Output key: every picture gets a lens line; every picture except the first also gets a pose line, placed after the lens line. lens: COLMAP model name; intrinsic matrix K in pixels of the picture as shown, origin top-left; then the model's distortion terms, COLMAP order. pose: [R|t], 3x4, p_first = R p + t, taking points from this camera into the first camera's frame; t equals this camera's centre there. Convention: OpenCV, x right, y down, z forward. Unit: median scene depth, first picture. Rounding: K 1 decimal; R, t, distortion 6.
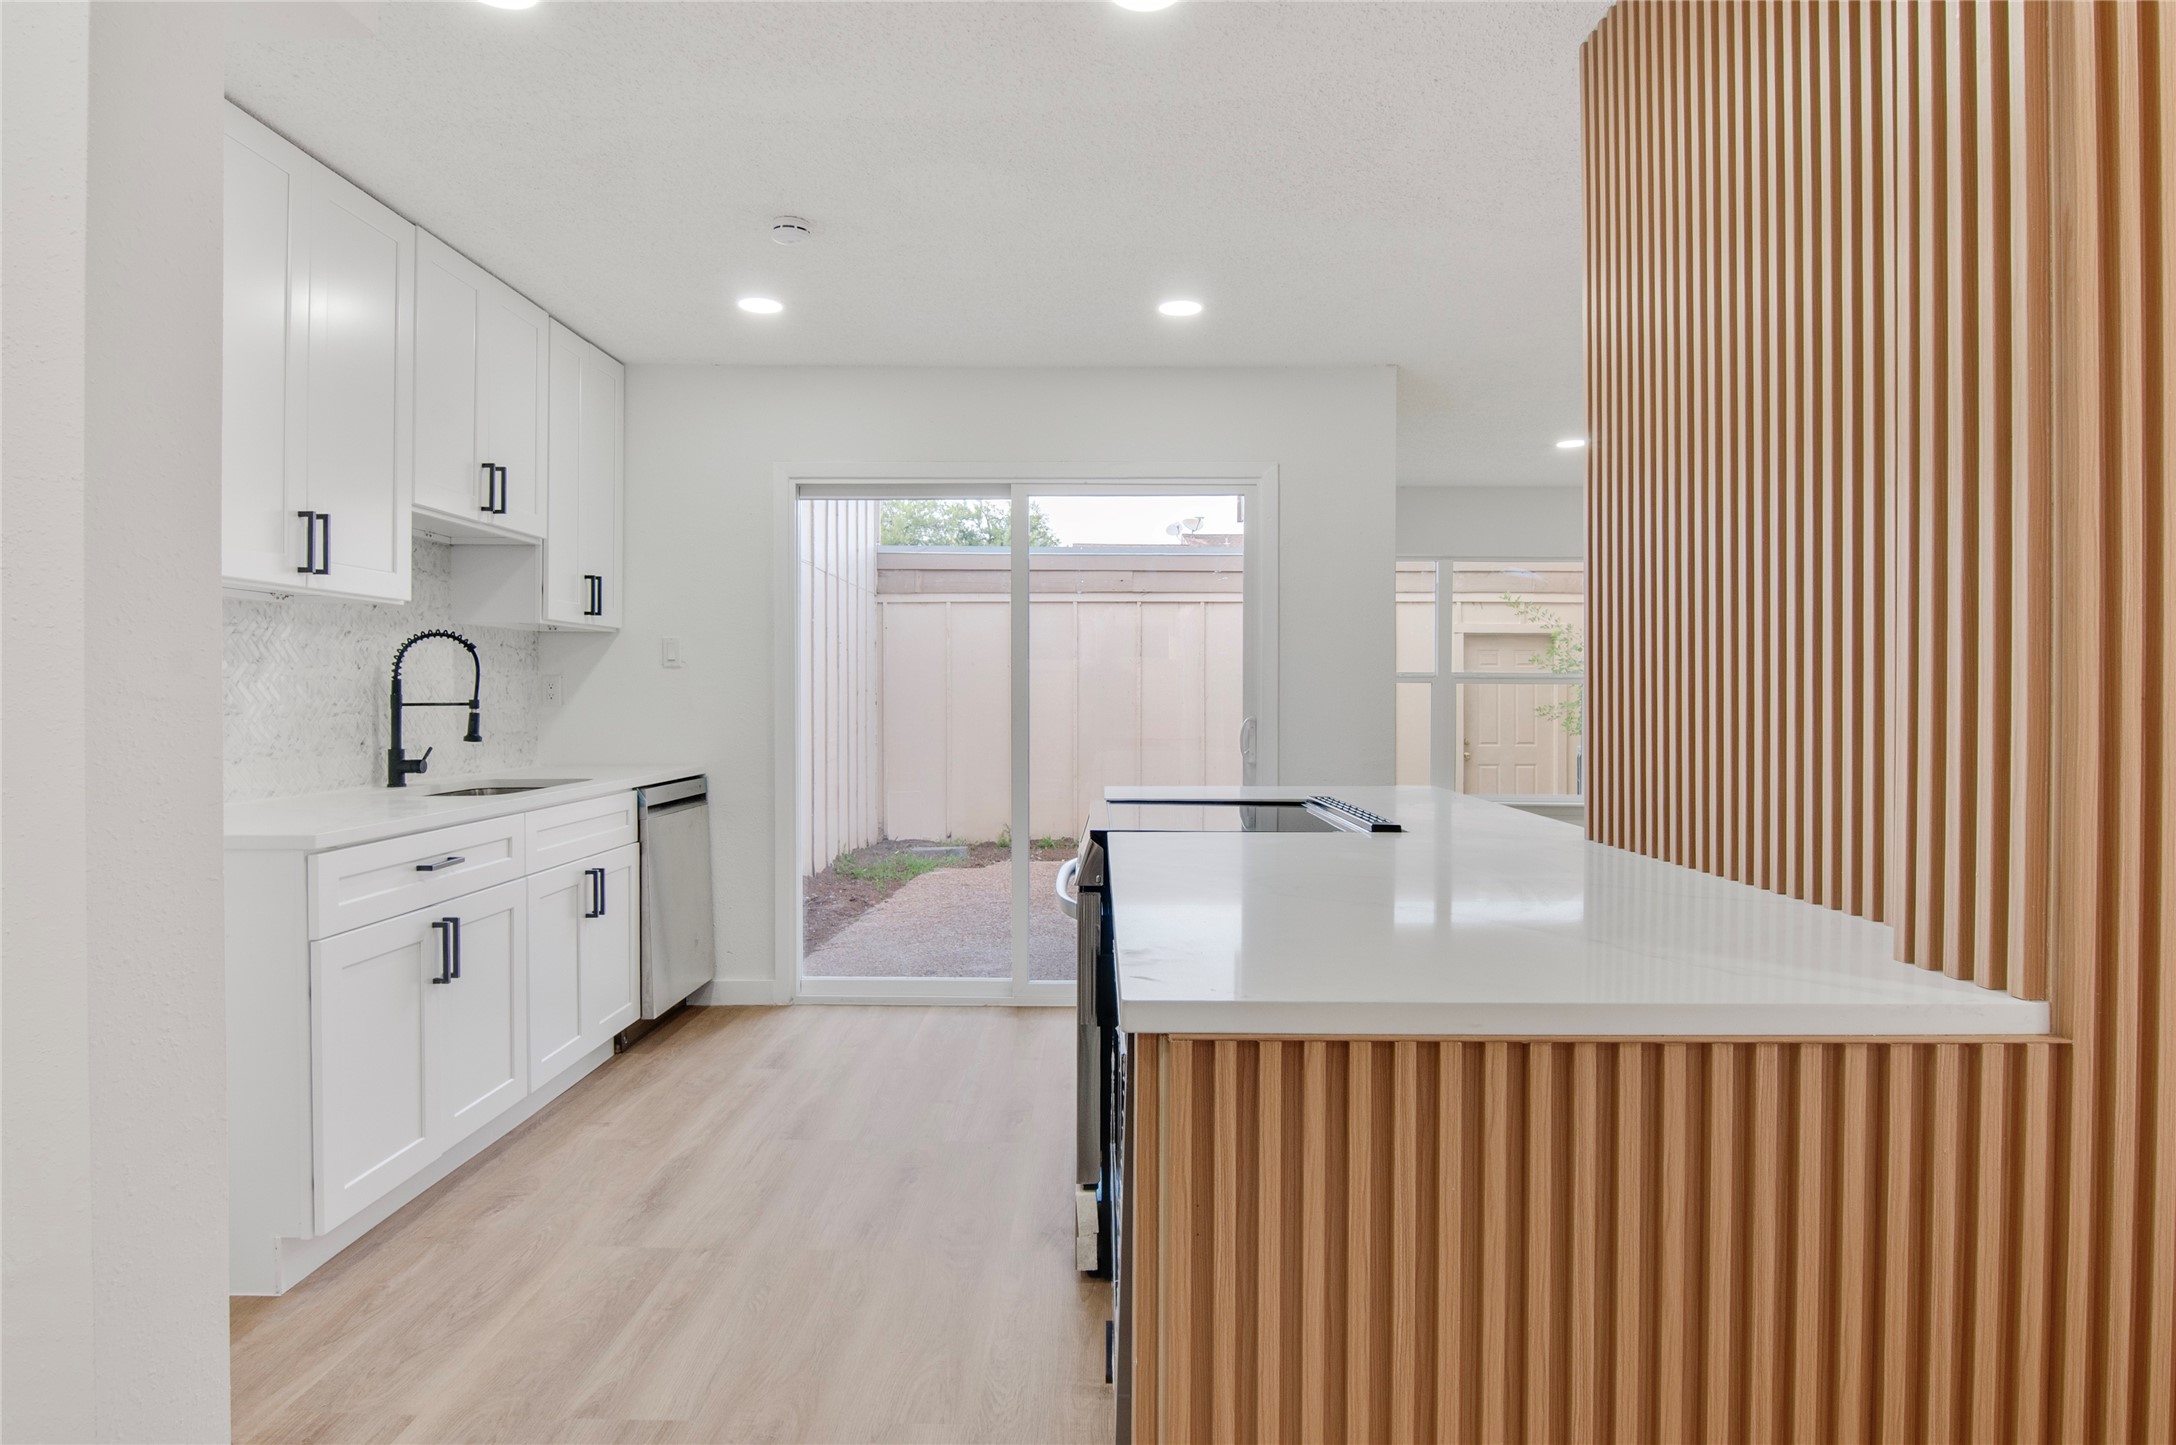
lens RADIAL K [[1206.9, 0, 1086.8], [0, 1206.9, 704.0], [0, 0, 1]] dist [-0.002109, 0.000073]
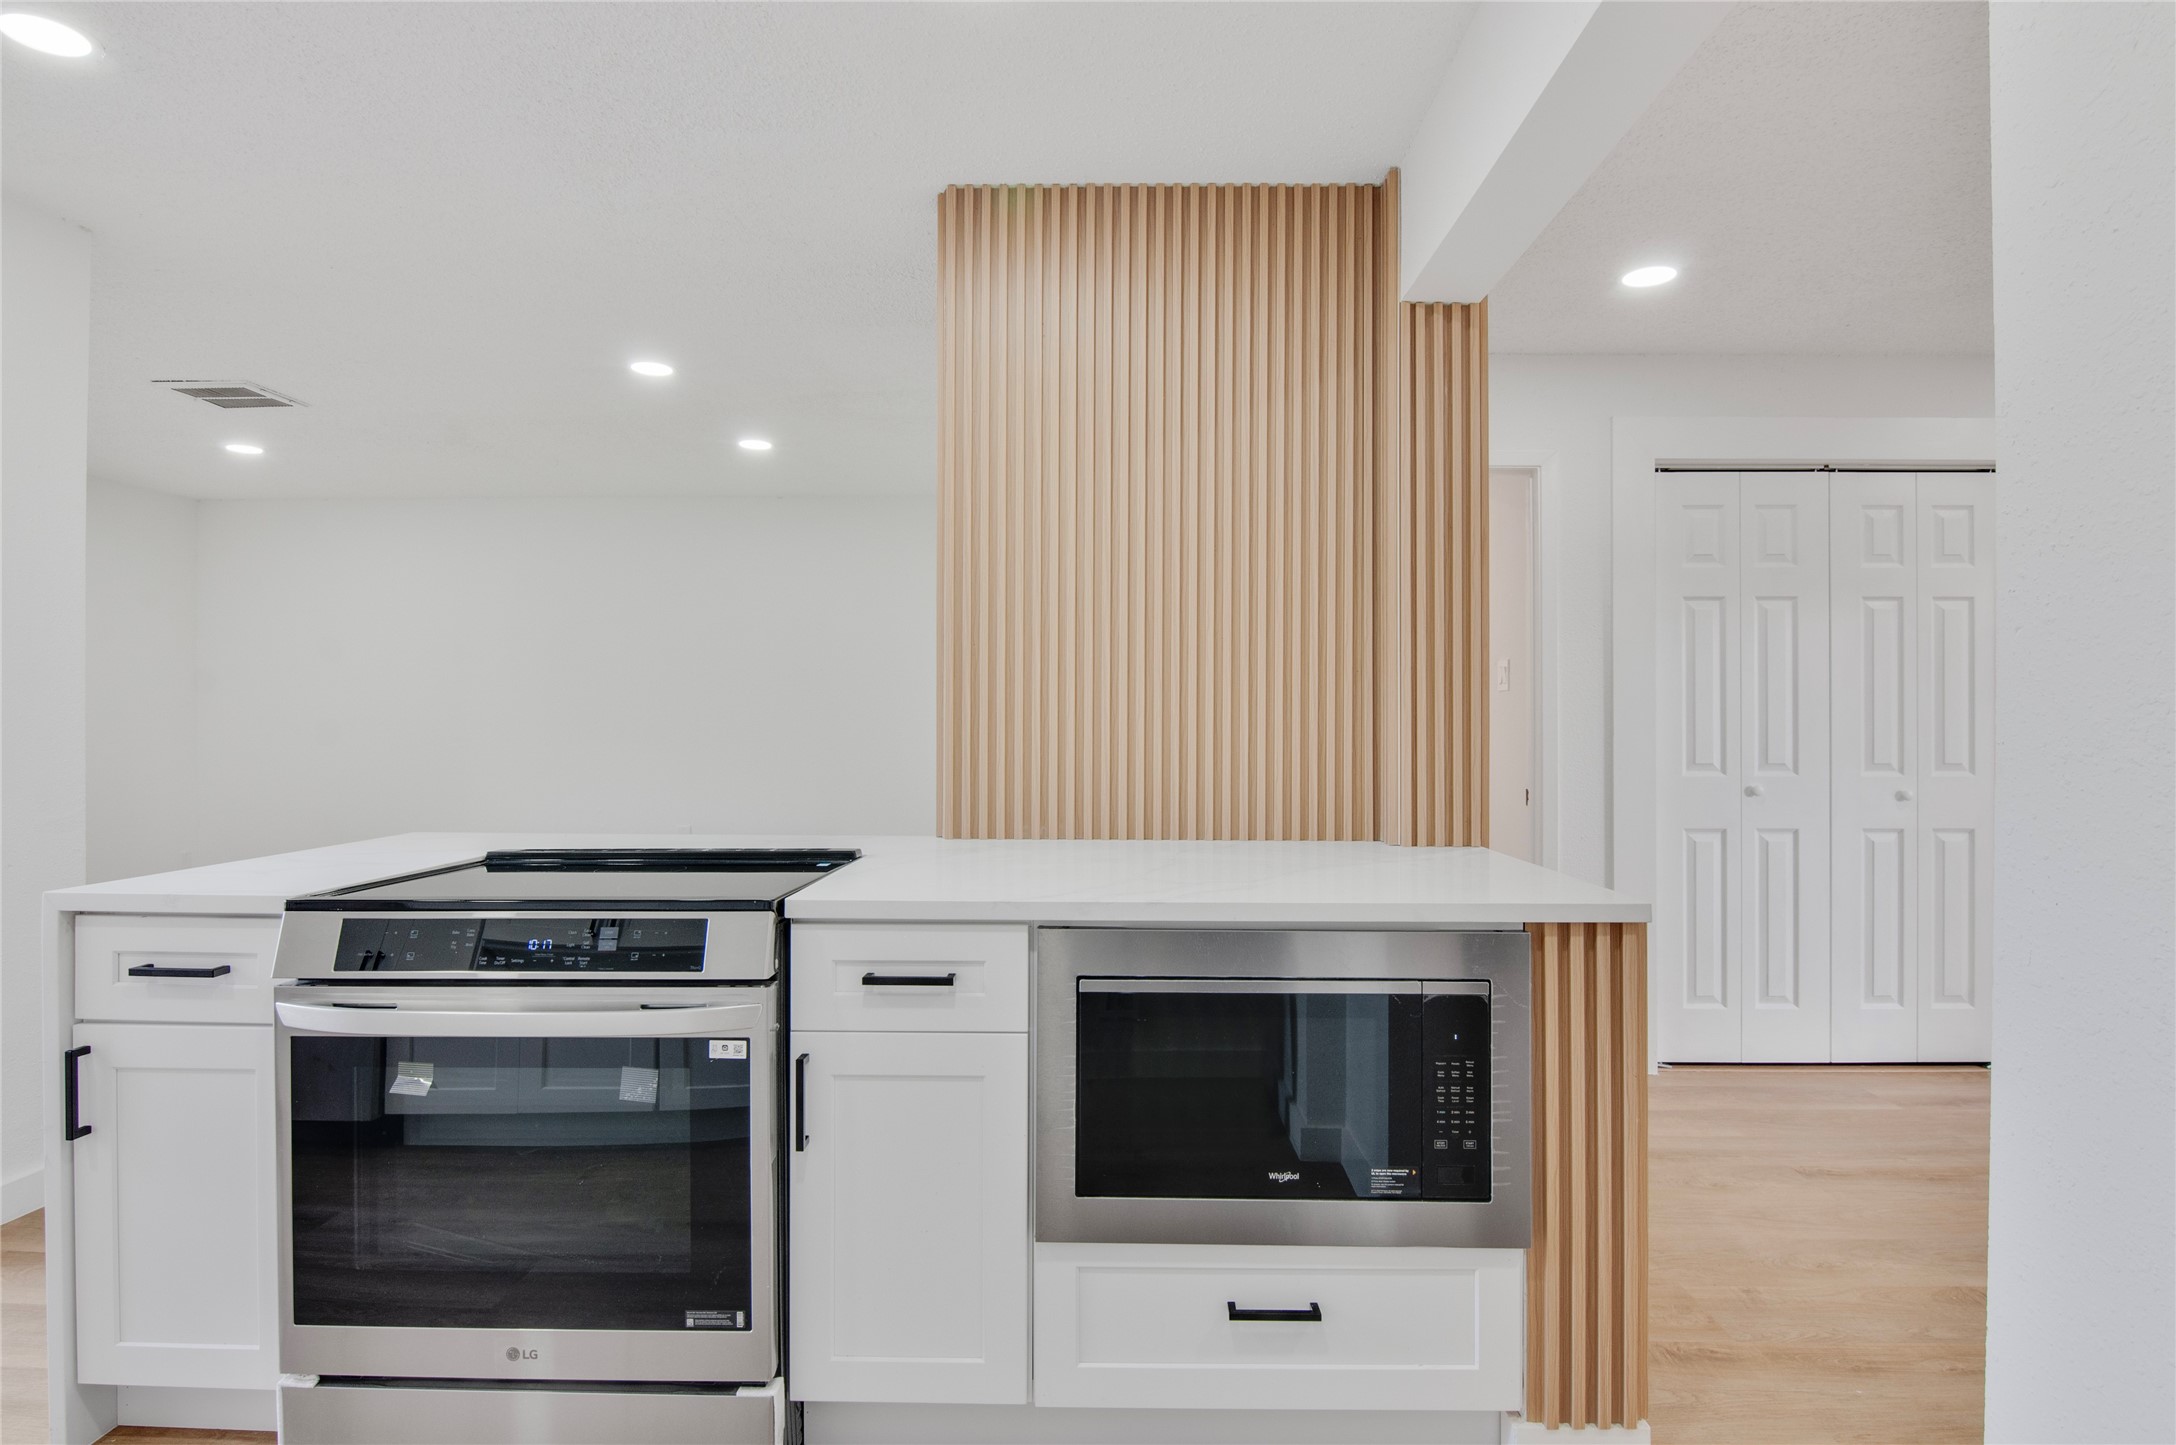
lens RADIAL K [[1175.7, 0, 1080.9], [0, 1175.7, 718.1], [0, 0, 1]] dist [0.000617, -0.015476]
pose [[0.009084, 0.002133, 0.999956, -0.467326], [0.005328, 0.999983, -0.002181, -0.004247], [-0.999945, 0.005348, 0.009072, 0.513611]]
